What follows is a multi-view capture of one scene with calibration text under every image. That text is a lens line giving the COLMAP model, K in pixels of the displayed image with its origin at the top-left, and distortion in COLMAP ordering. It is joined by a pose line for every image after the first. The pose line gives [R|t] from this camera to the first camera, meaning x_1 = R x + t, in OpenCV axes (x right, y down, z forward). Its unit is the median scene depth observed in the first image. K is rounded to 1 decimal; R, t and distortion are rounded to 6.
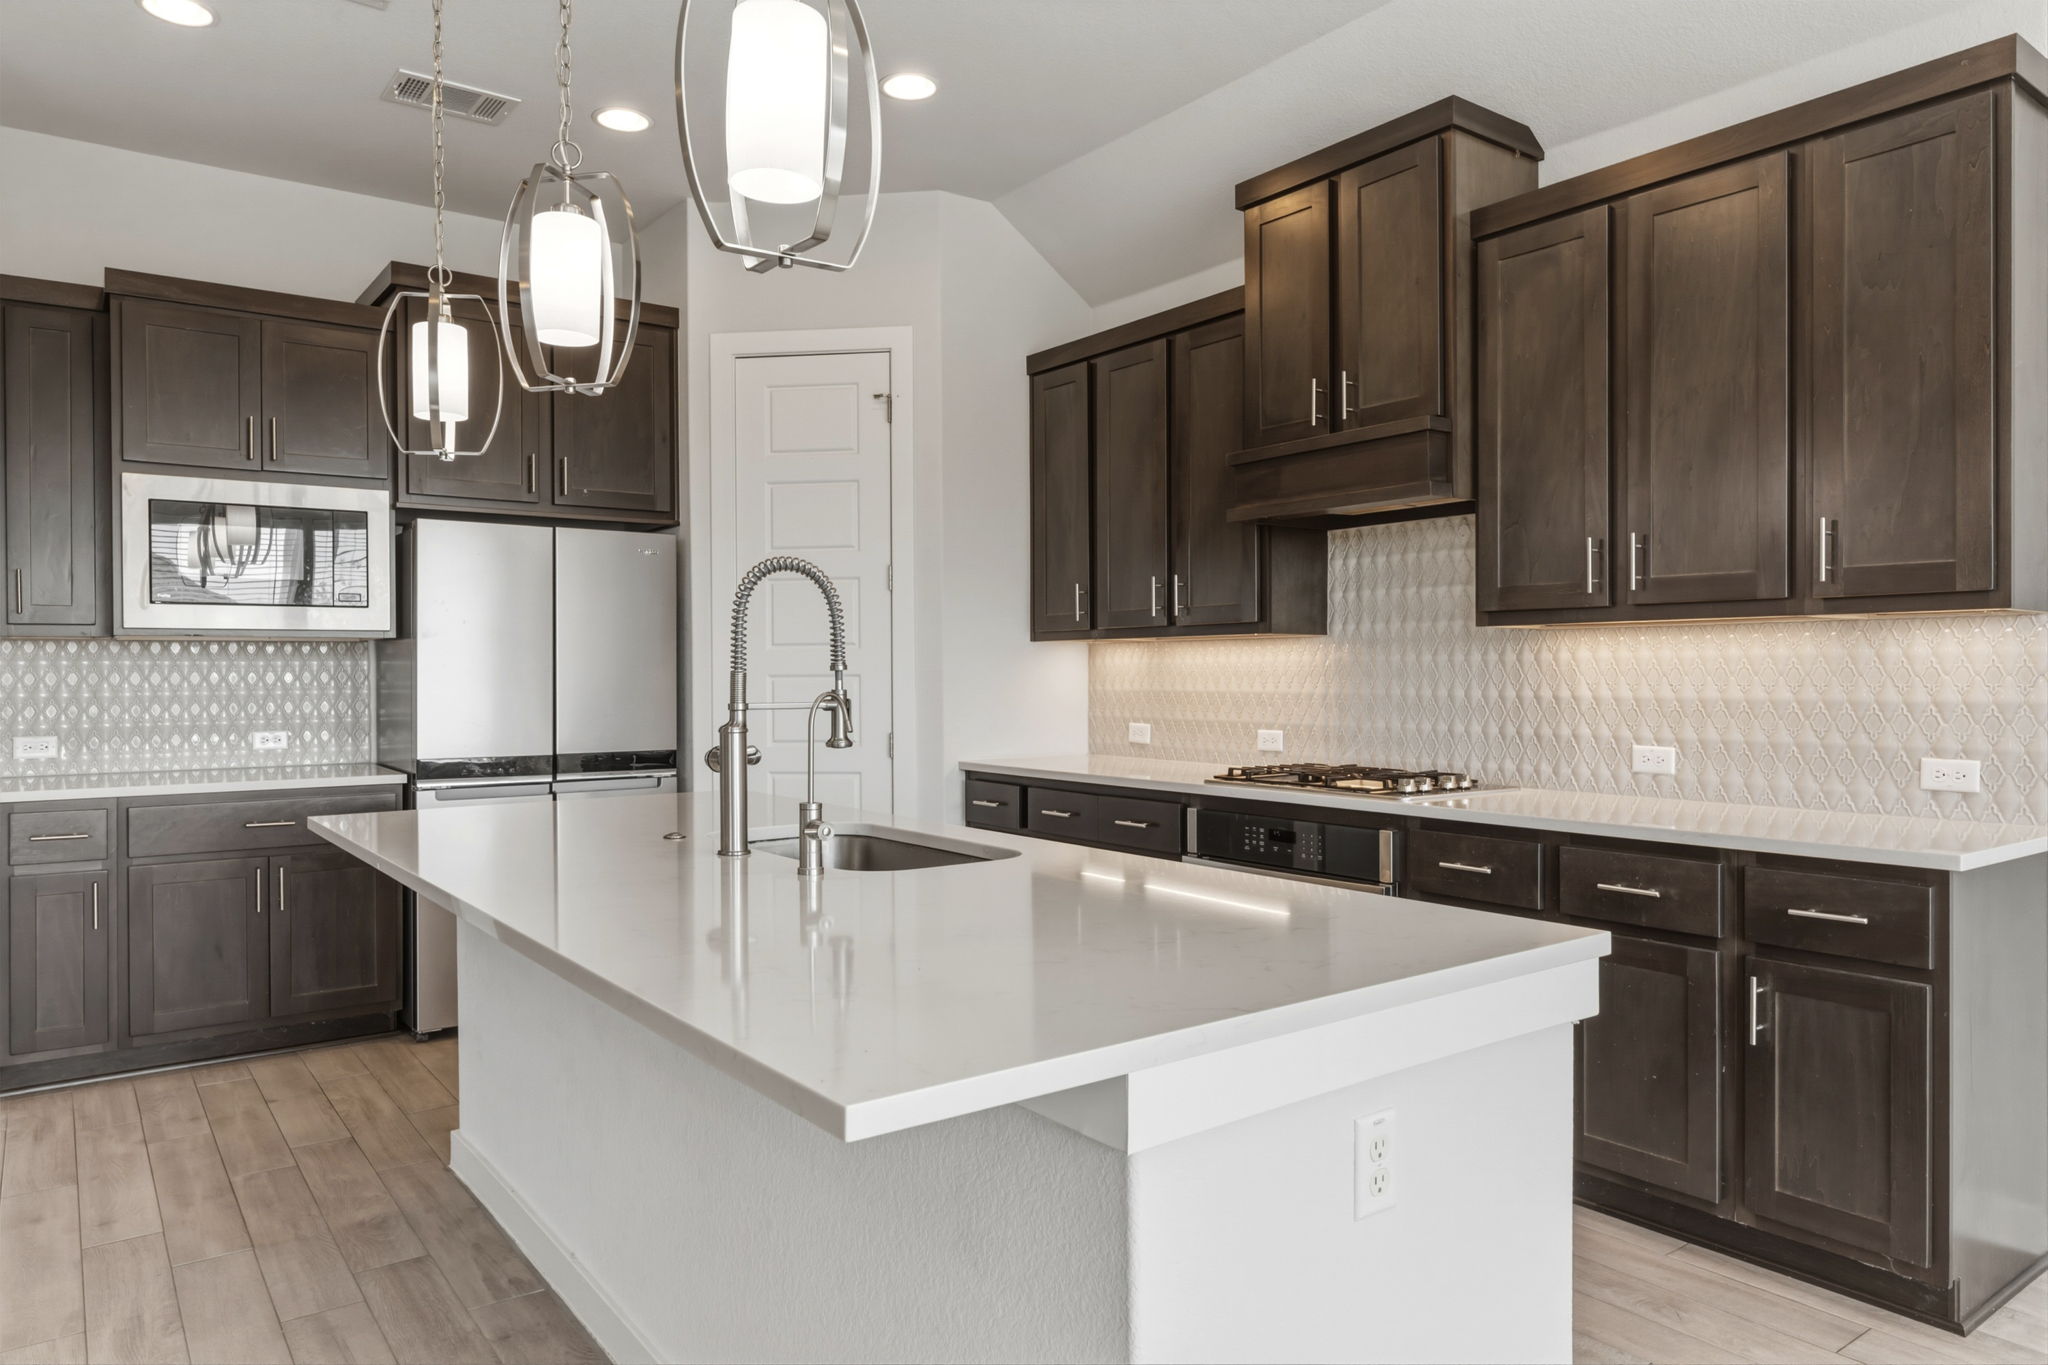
lens RADIAL K [[1321.4, 0, 1024.0], [0, 1321.4, 682.5], [0, 0, 1]] dist [0.001605, 0.000452]
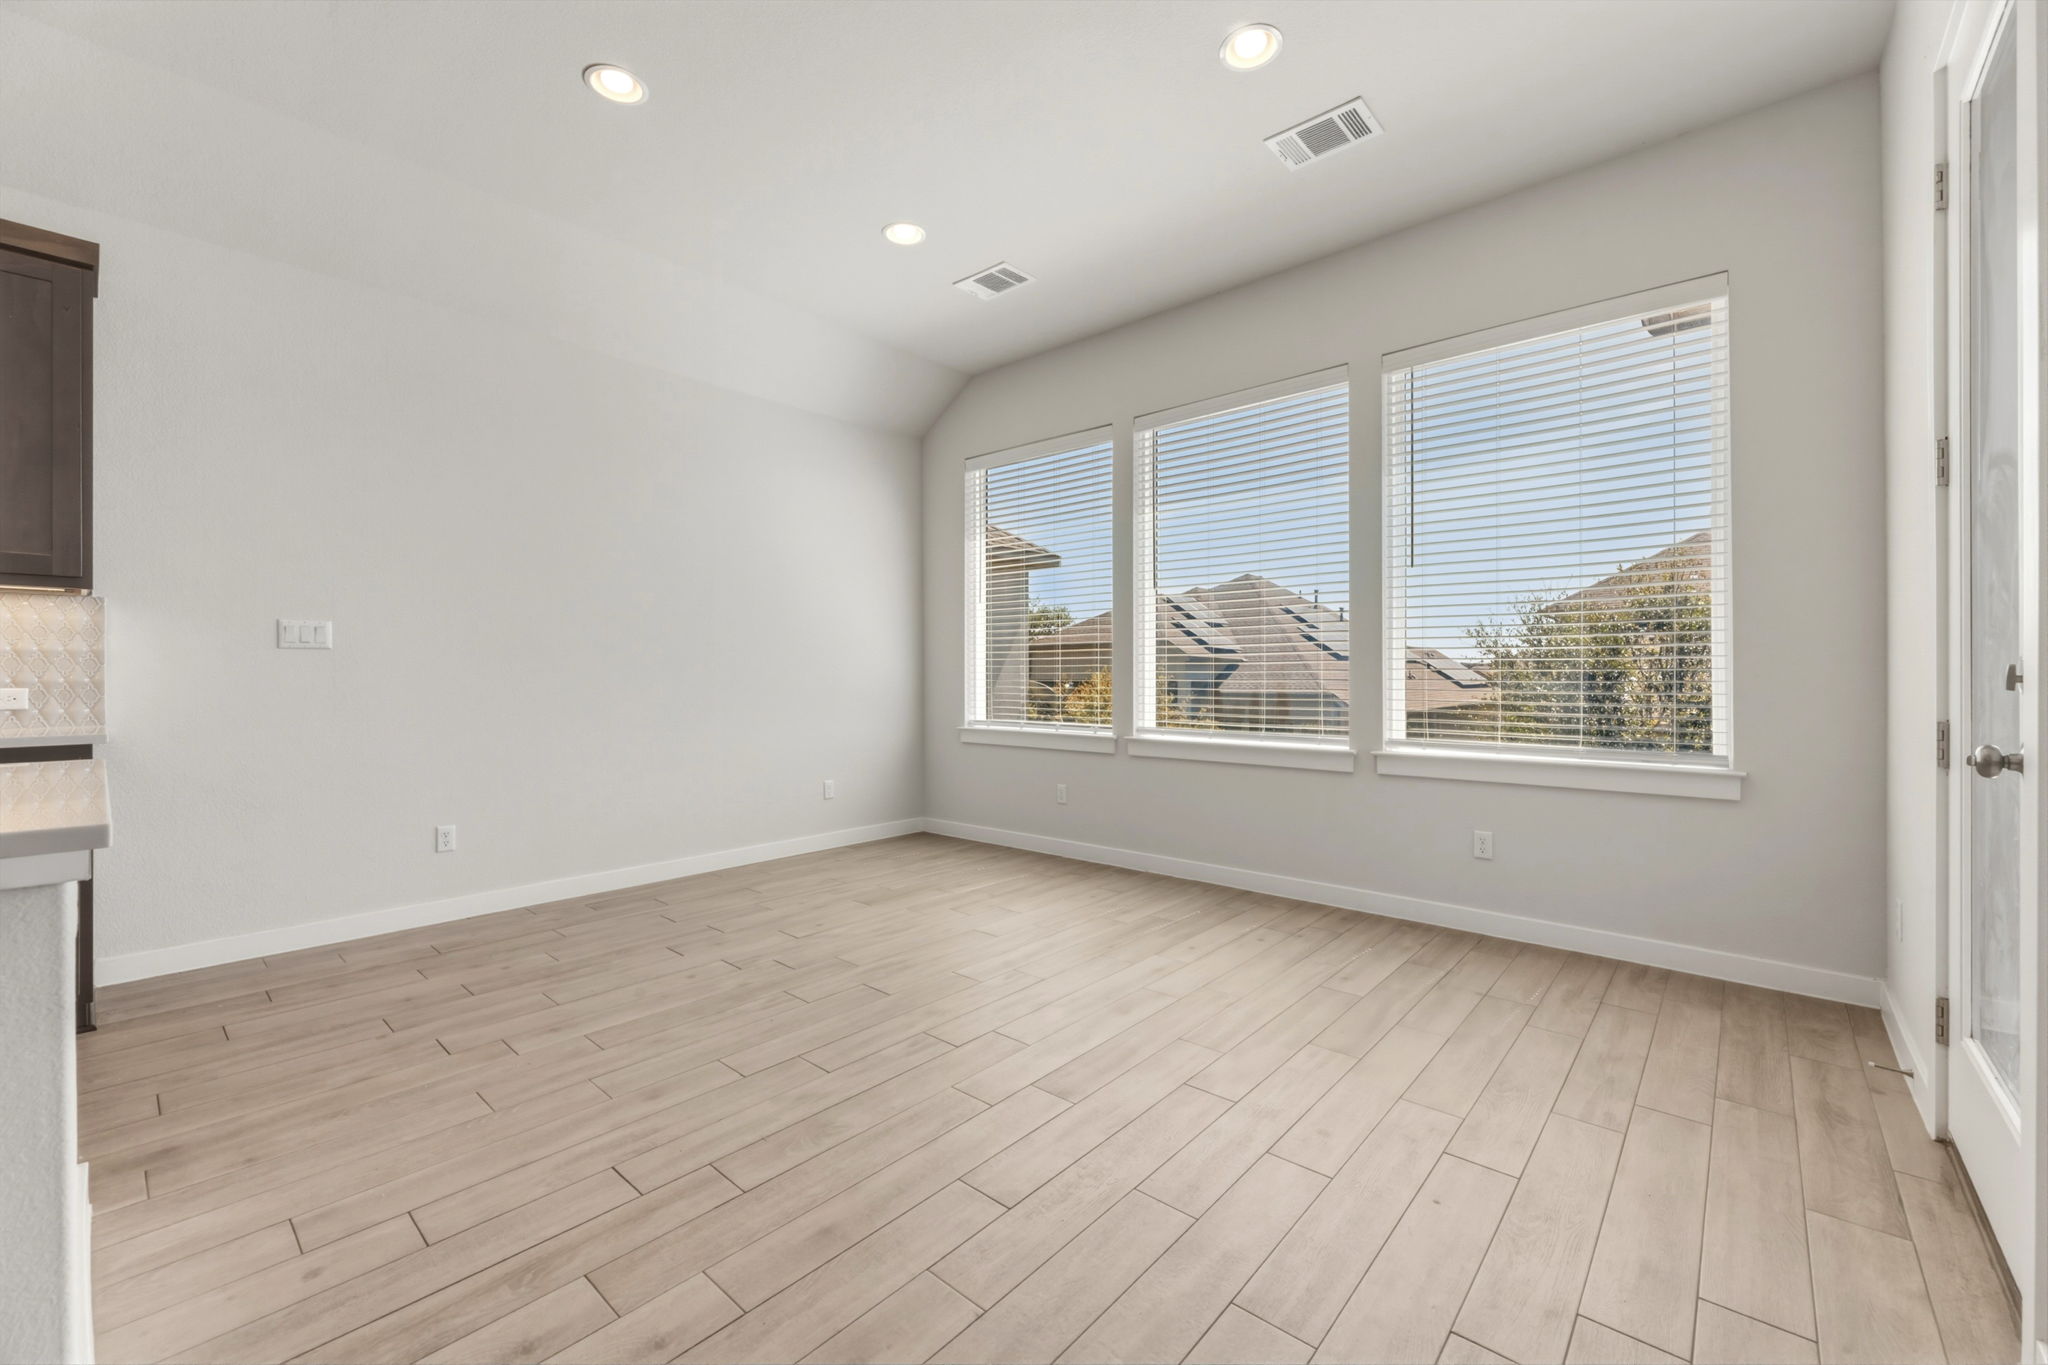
lens RADIAL K [[815.6, 0, 1024.0], [0, 815.6, 682.5], [0, 0, 1]] dist [-0.003517, -0.000800]
pose [[-0.205785, -0.003552, 0.978591, -0.329409], [0.009221, 0.999942, 0.005569, 0.044114], [-0.978554, 0.010170, -0.205740, 0.050006]]
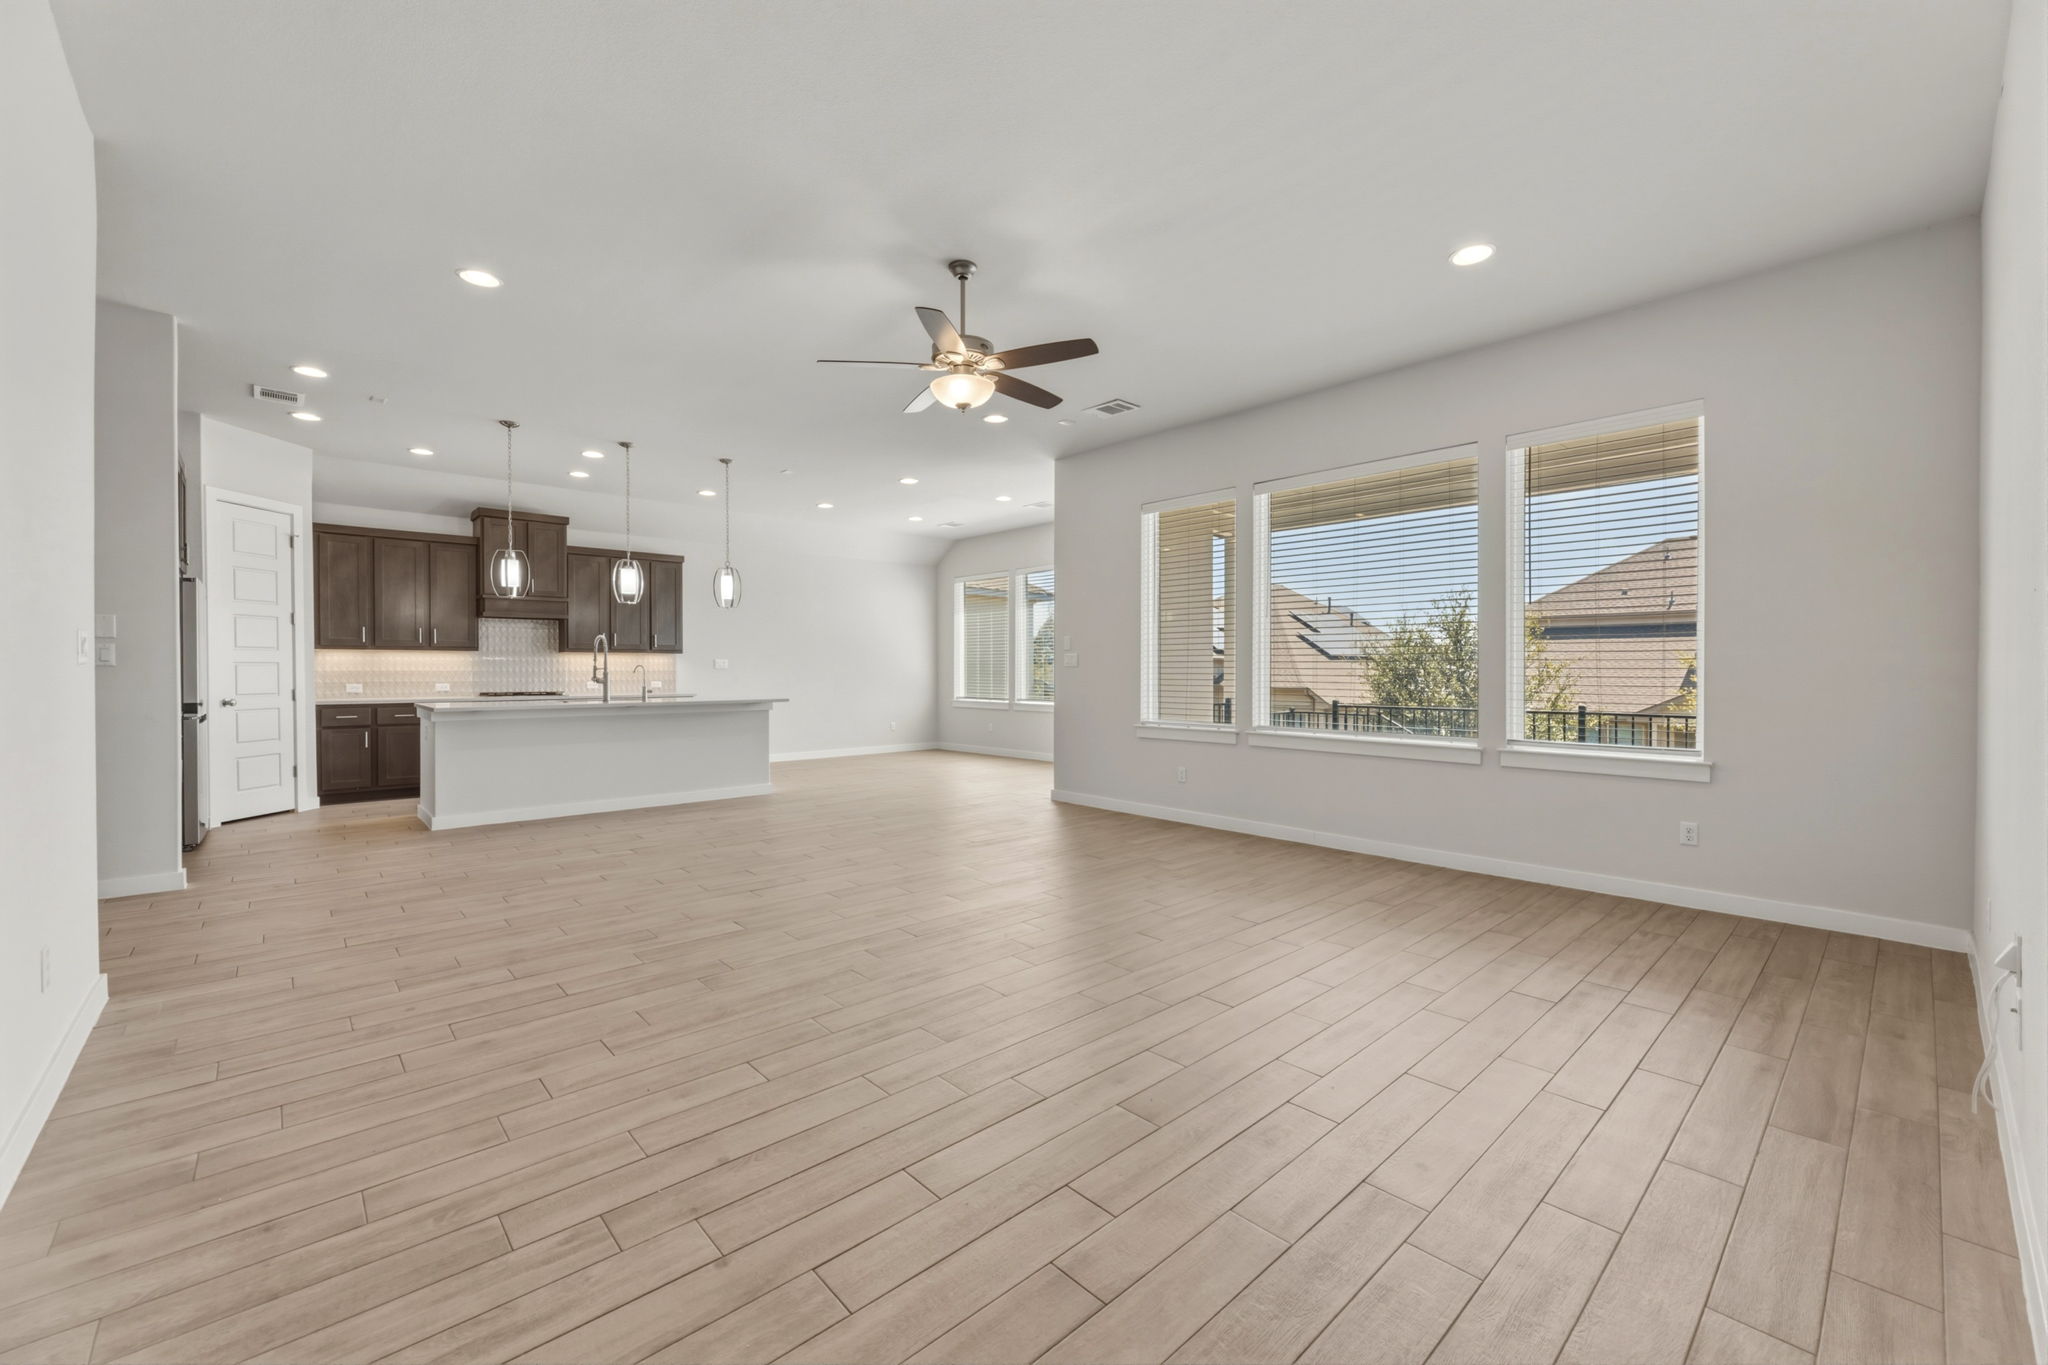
lens RADIAL K [[814.4, 0, 1027.3], [0, 814.4, 676.3], [0, 0, 1]] dist [0.000967, -0.000721]
pose [[-0.103726, -0.001681, 0.994605, -2.055419], [0.010022, 0.999946, 0.002735, 0.032866], [-0.994555, 0.010251, -0.103703, -0.093995]]
